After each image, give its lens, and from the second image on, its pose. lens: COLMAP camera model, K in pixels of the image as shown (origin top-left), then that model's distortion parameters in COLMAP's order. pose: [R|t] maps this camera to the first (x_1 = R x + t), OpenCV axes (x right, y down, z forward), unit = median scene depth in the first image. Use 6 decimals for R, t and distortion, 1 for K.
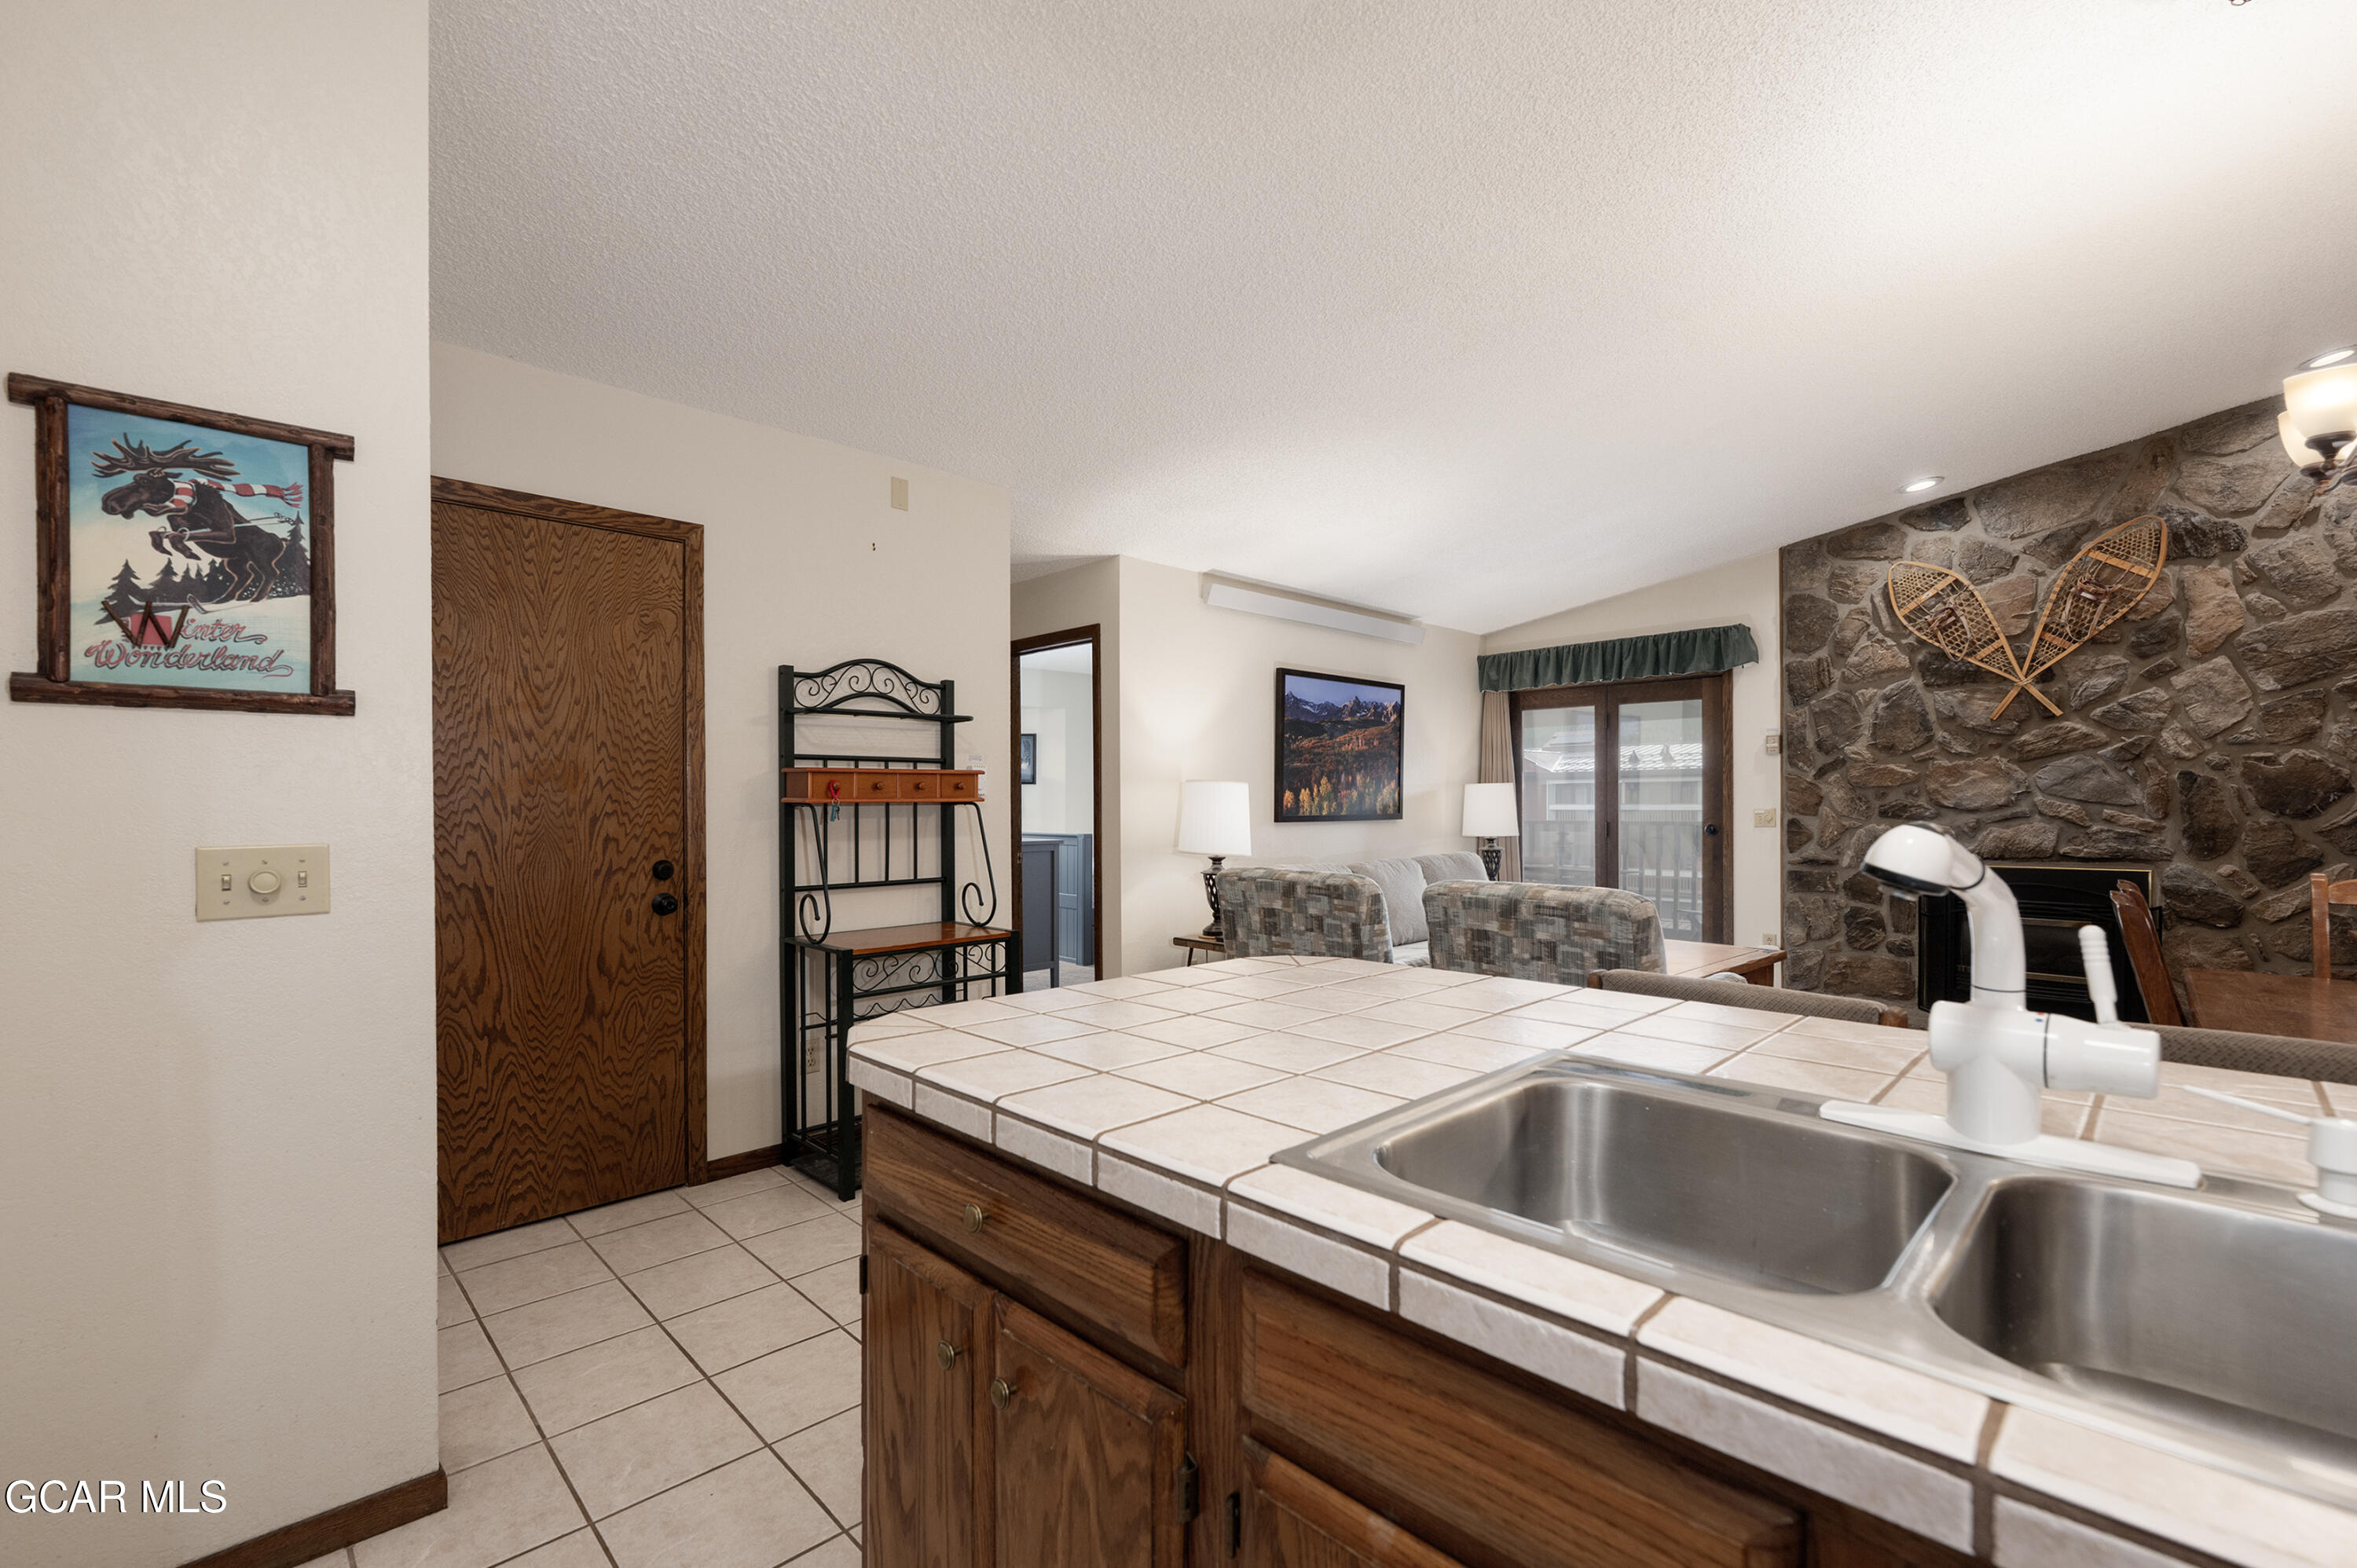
lens RADIAL K [[1011.4, 0, 1112.2], [0, 1011.4, 815.3], [0, 0, 1]] dist [0.001181, -0.000161]
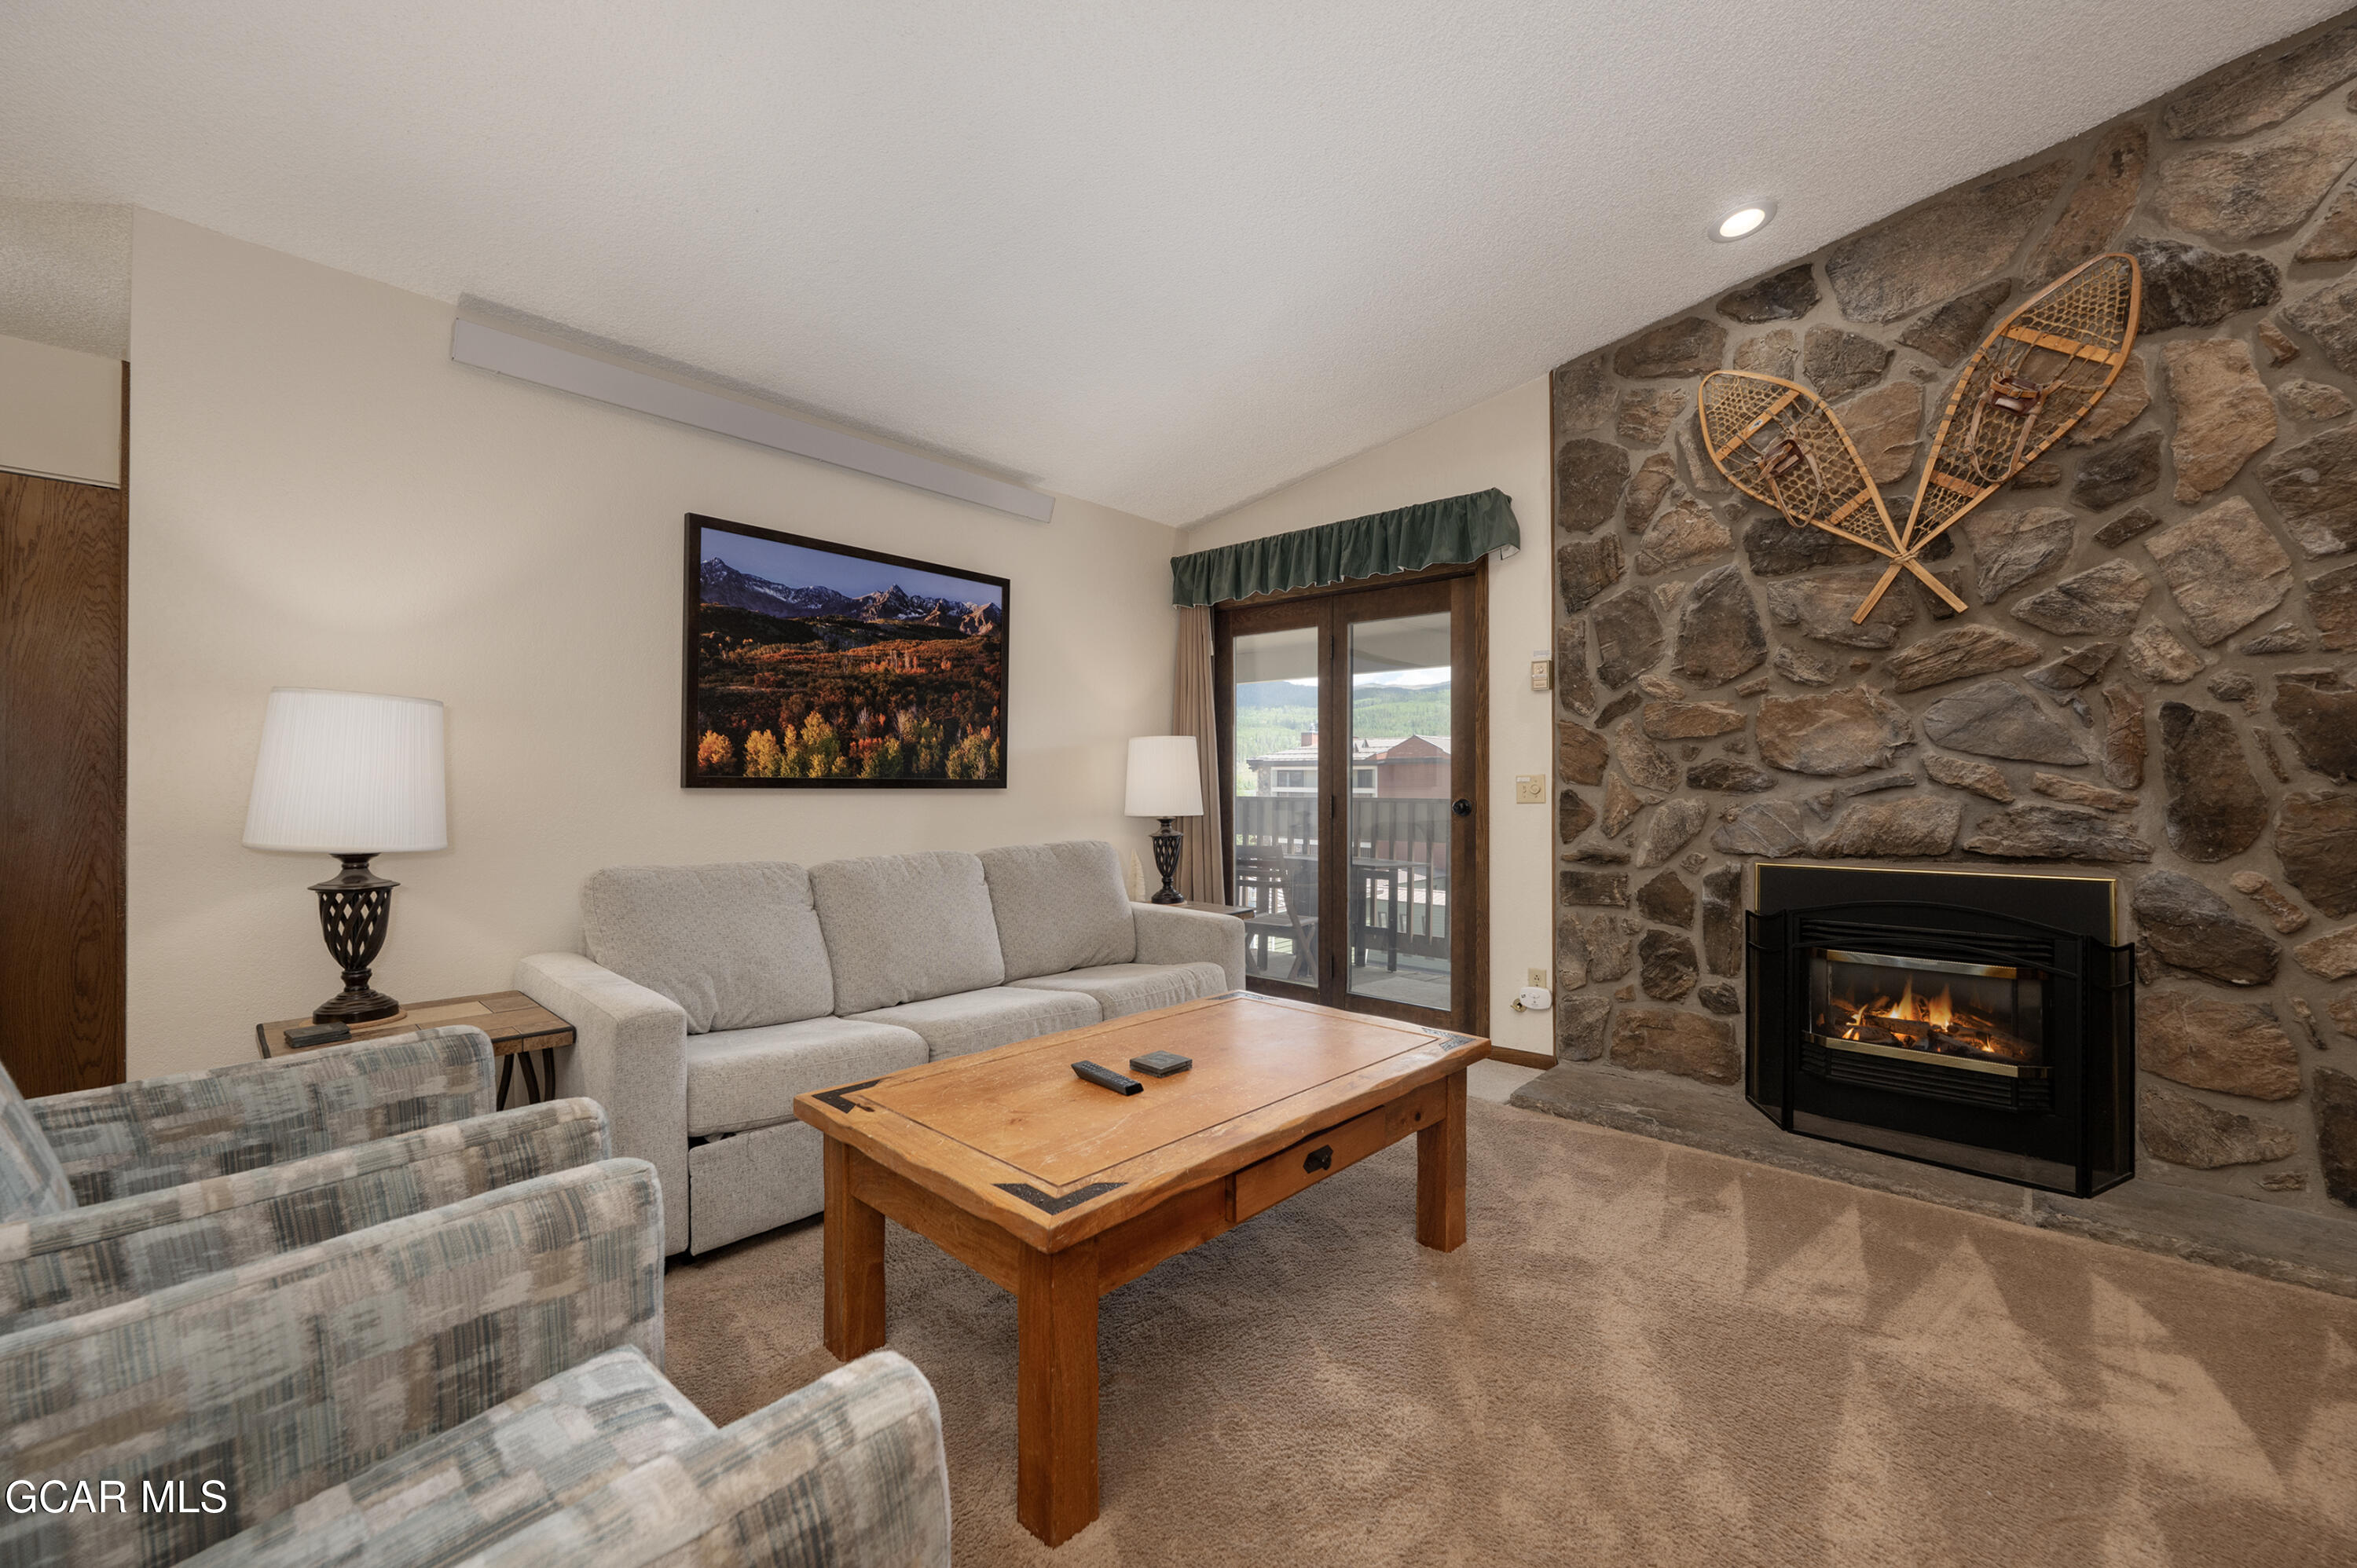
lens RADIAL K [[951.9, 0, 1178.5], [0, 951.9, 784.0], [0, 0, 1]] dist [-0.001478, 0.000632]
pose [[0.994654, 0.008505, 0.102917, 0.405409], [-0.006963, 0.999858, -0.015336, 0.011694], [-0.103032, 0.014537, 0.994572, 0.473084]]
